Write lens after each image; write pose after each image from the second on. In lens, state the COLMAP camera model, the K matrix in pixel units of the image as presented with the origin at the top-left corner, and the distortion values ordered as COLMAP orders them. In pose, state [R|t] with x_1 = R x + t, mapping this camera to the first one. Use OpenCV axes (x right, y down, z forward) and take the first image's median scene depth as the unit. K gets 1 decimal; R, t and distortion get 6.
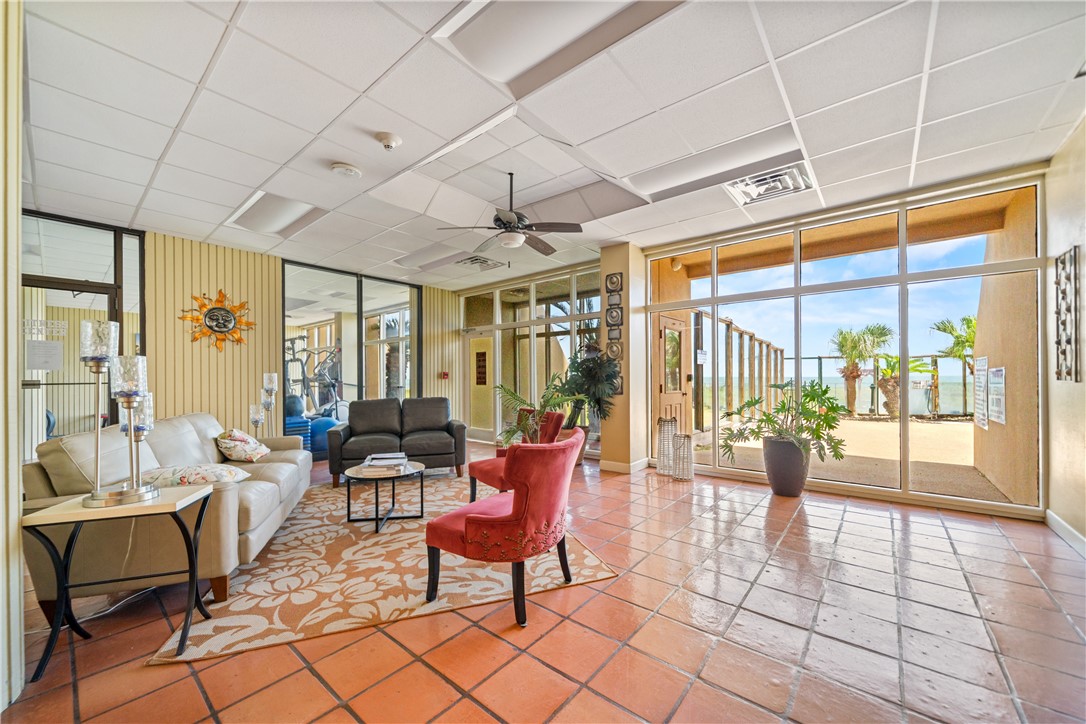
lens RADIAL K [[391.3, 0, 543.6], [0, 391.3, 371.1], [0, 0, 1]] dist [-0.000034, 0.000053]
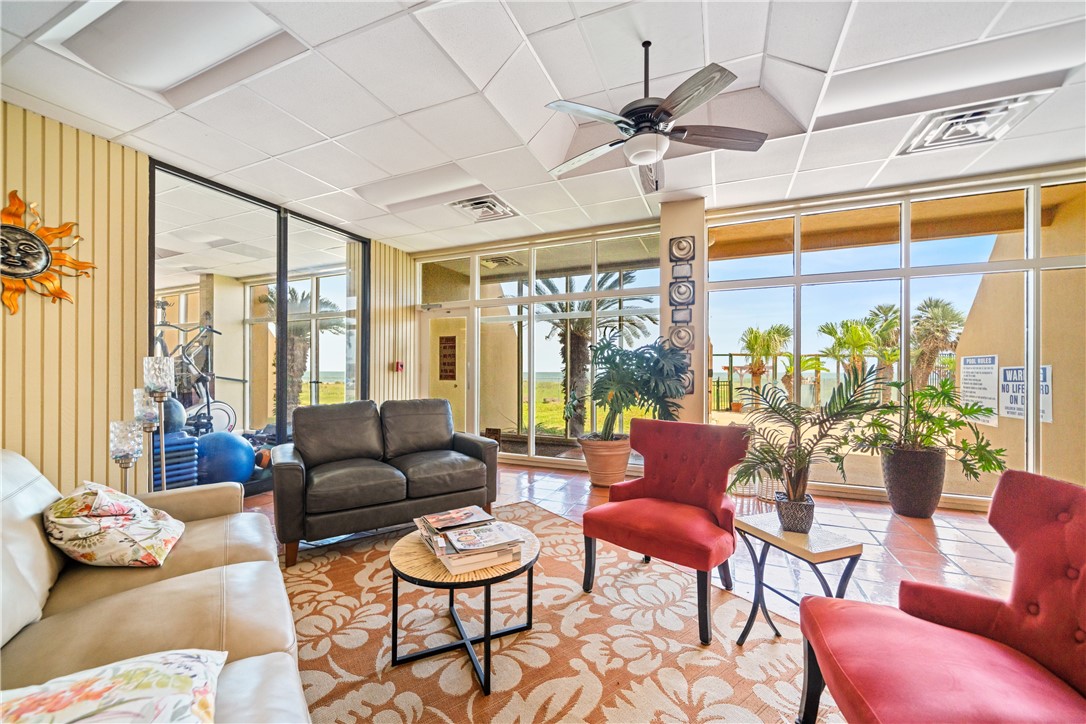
lens RADIAL K [[405.8, 0, 541.2], [0, 405.8, 366.2], [0, 0, 1]] dist [0.001945, -0.000187]
pose [[0.963802, 0.012571, 0.266321, -0.291802], [-0.013460, 0.999908, 0.001511, 0.007571], [-0.266278, -0.005041, 0.963883, 0.296198]]
